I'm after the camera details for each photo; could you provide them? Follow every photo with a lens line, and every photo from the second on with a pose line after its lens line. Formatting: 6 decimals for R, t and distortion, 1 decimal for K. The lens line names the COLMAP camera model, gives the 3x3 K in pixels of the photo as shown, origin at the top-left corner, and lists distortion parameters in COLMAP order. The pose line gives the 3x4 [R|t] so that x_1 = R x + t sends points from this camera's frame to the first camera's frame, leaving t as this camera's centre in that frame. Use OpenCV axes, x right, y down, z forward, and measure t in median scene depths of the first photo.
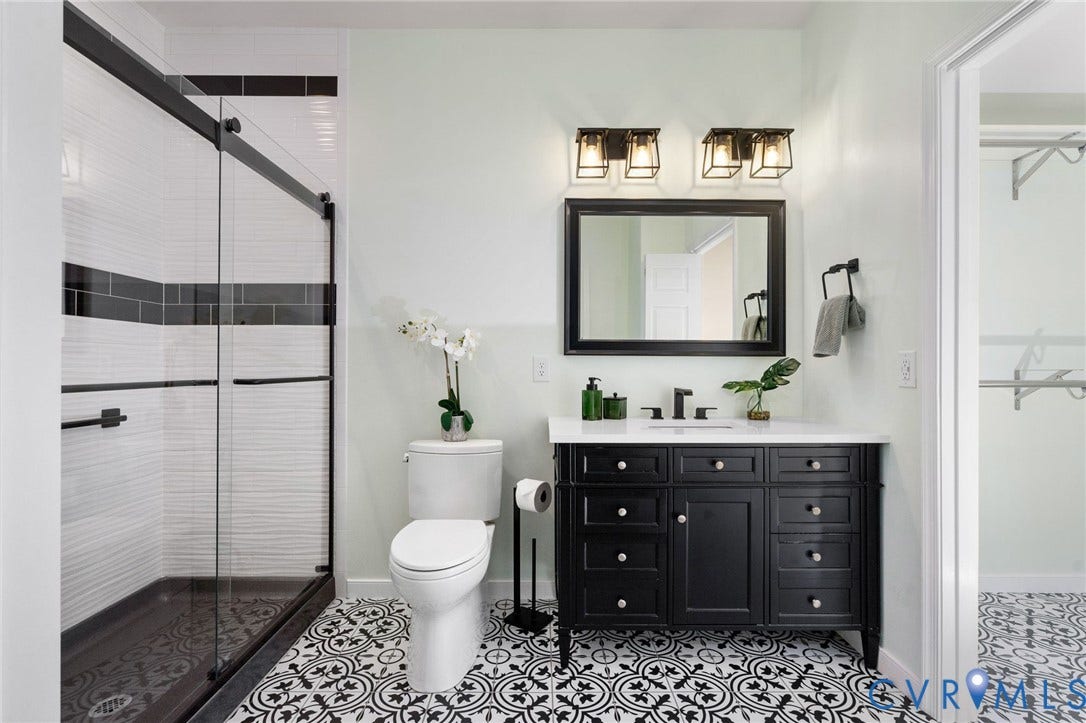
lens RADIAL K [[489.0, 0, 543.9], [0, 489.0, 364.1], [0, 0, 1]] dist [-0.004847, 0.001873]
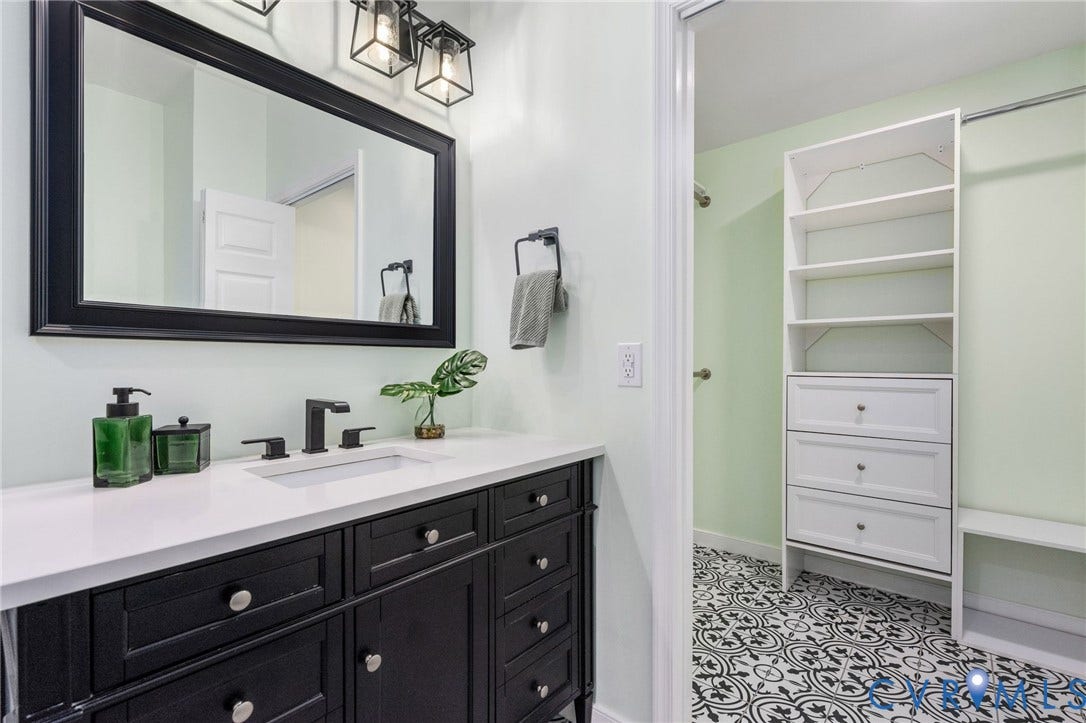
lens RADIAL K [[489.0, 0, 539.2], [0, 489.0, 361.5], [0, 0, 1]] dist [-0.004847, 0.001873]
pose [[0.646630, -0.002832, 0.762799, 0.005718], [-0.002776, 0.999978, 0.006066, -0.000080], [-0.762799, -0.006040, 0.646607, 0.426327]]
